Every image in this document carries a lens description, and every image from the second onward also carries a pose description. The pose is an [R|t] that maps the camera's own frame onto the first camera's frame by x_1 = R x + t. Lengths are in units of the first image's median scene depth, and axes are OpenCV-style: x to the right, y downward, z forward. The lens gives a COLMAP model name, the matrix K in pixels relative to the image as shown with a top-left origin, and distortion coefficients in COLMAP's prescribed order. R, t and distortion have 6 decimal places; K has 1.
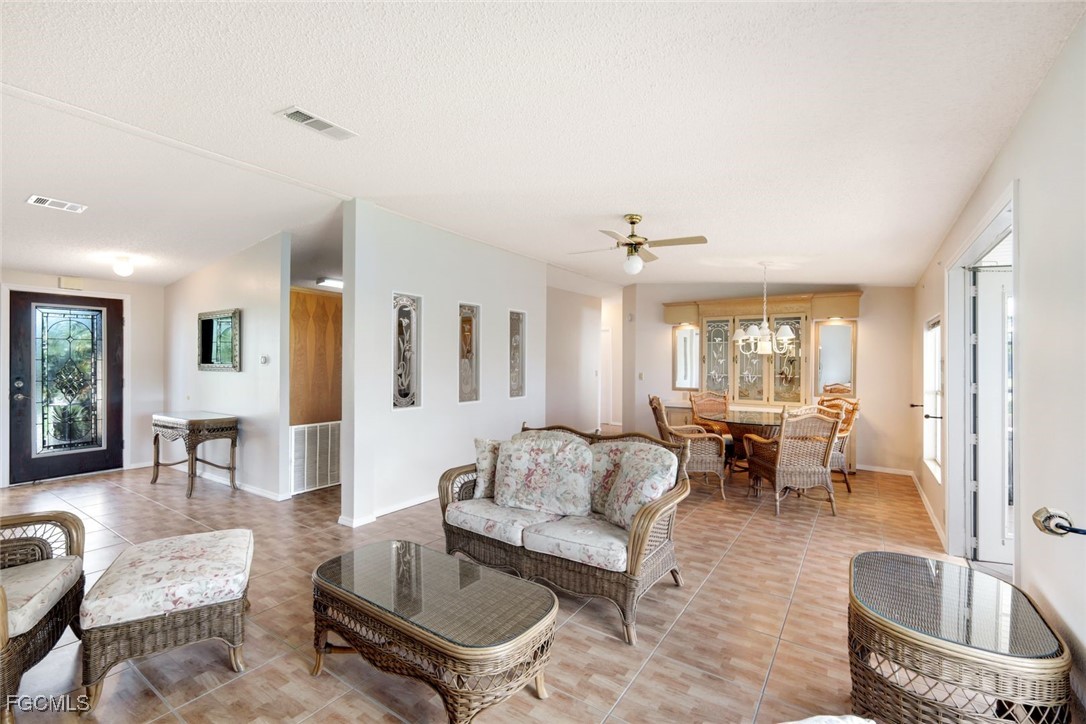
lens RADIAL K [[479.9, 0, 552.4], [0, 479.9, 358.9], [0, 0, 1]] dist [-0.009450, -0.000397]
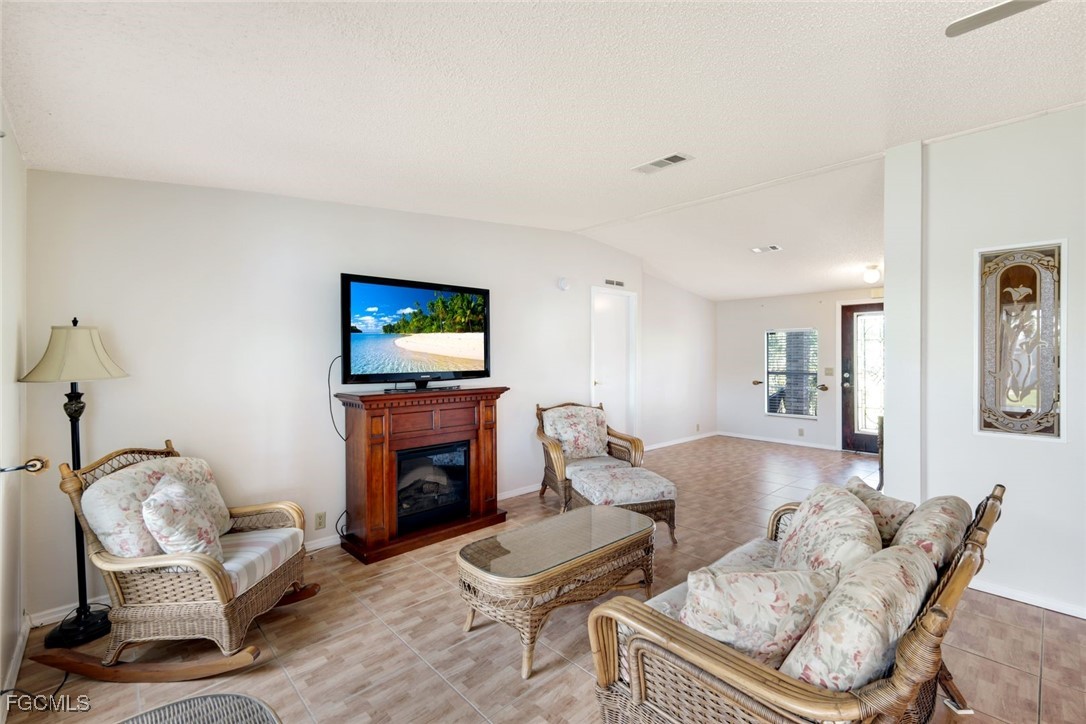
lens RADIAL K [[479.9, 0, 552.4], [0, 479.9, 358.9], [0, 0, 1]] dist [-0.009450, -0.000397]
pose [[-0.228582, 0.001321, -0.973524, 0.416690], [0.006706, 0.999977, -0.000217, 0.002322], [0.973501, -0.006579, -0.228586, 0.563512]]
